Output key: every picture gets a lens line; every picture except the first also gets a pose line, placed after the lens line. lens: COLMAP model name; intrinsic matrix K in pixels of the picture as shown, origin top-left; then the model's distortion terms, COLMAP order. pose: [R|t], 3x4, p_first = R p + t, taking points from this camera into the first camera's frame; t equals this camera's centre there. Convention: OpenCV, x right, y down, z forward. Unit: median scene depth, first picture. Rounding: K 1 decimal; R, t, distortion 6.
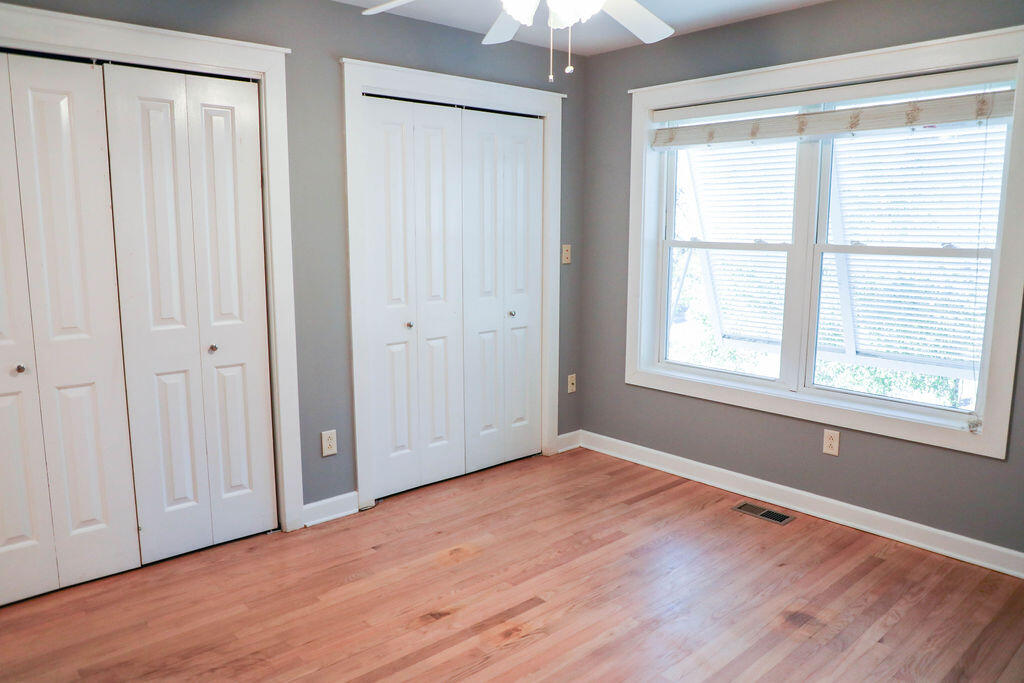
lens RADIAL K [[738.3, 0, 503.0], [0, 738.3, 343.9], [0, 0, 1]] dist [-0.051903, 0.003959]
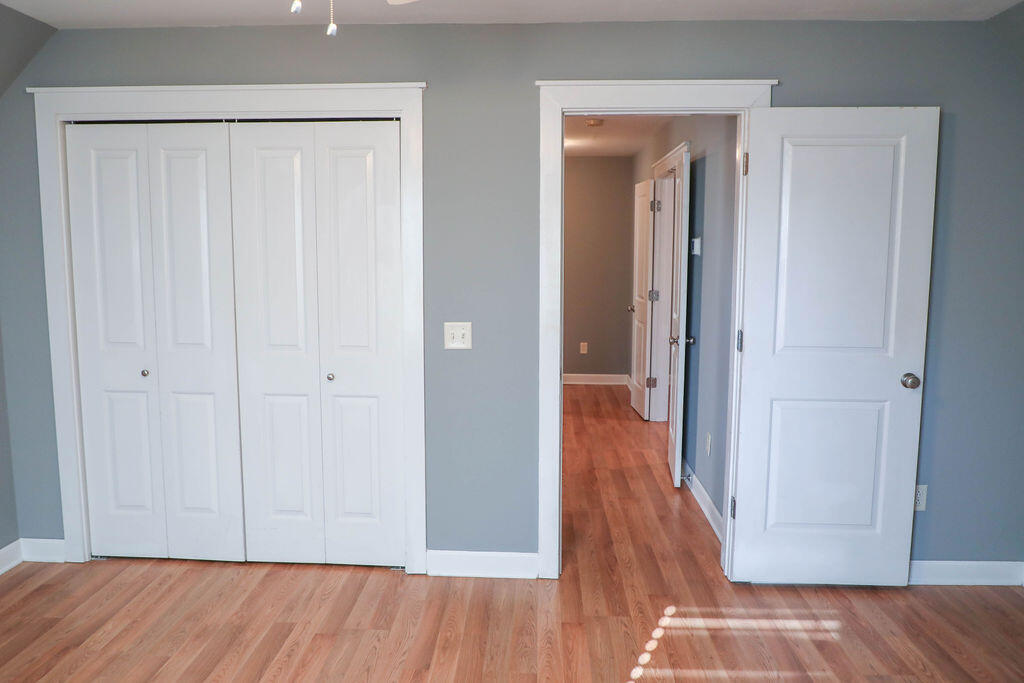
lens RADIAL K [[695.3, 0, 513.4], [0, 695.3, 333.5], [0, 0, 1]] dist [-0.040136, 0.002092]
pose [[0.711388, 0.081554, -0.698051, 3.712750], [-0.117664, 0.993046, -0.003894, -0.650140], [0.692879, 0.084906, 0.716037, 3.595025]]
